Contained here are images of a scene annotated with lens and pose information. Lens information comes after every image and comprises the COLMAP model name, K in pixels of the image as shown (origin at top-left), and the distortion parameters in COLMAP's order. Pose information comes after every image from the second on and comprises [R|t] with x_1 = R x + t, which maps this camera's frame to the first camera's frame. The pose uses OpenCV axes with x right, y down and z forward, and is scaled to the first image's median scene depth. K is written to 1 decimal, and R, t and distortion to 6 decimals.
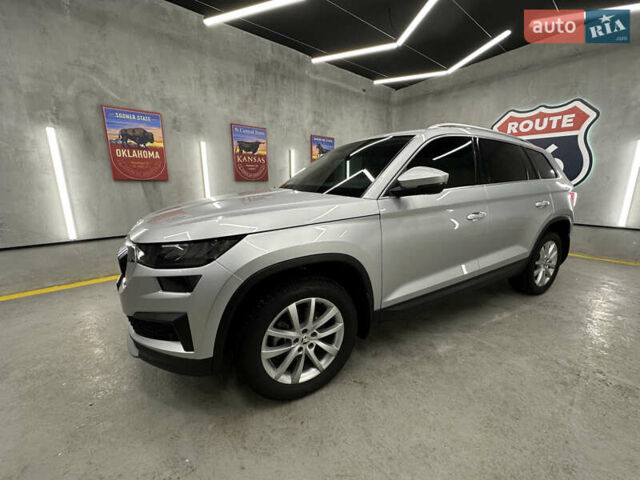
lens RADIAL K [[254.9, 0, 319.4], [0, 254.9, 236.6], [0, 0, 1]] dist [-0.005157, 0.000647]
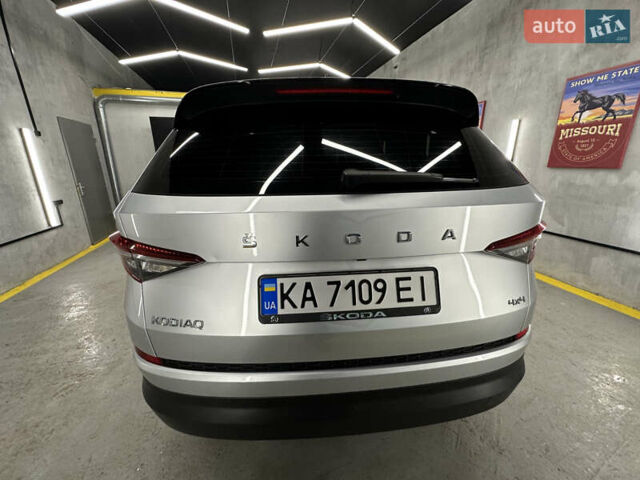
lens RADIAL K [[264.8, 0, 320.7], [0, 264.8, 233.2], [0, 0, 1]] dist [-0.004796, 0.000865]
pose [[-0.399091, 0.240656, -0.884766, 0.862595], [-0.175863, 0.926936, 0.331453, -0.234730], [0.899888, 0.287878, -0.327610, 0.967816]]
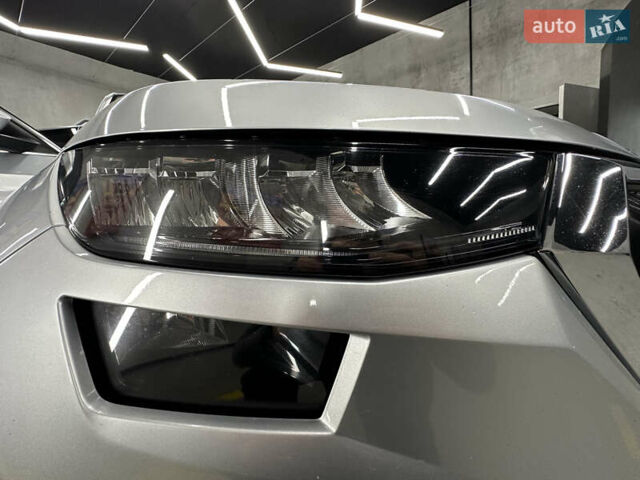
lens RADIAL K [[254.9, 0, 321.3], [0, 254.9, 238.0], [0, 0, 1]] dist [-0.005157, 0.000647]
pose [[-0.239740, -0.097285, 0.965950, -0.383698], [0.256650, 0.953219, 0.159701, -0.040608], [-0.936299, 0.286197, -0.203557, 0.592716]]
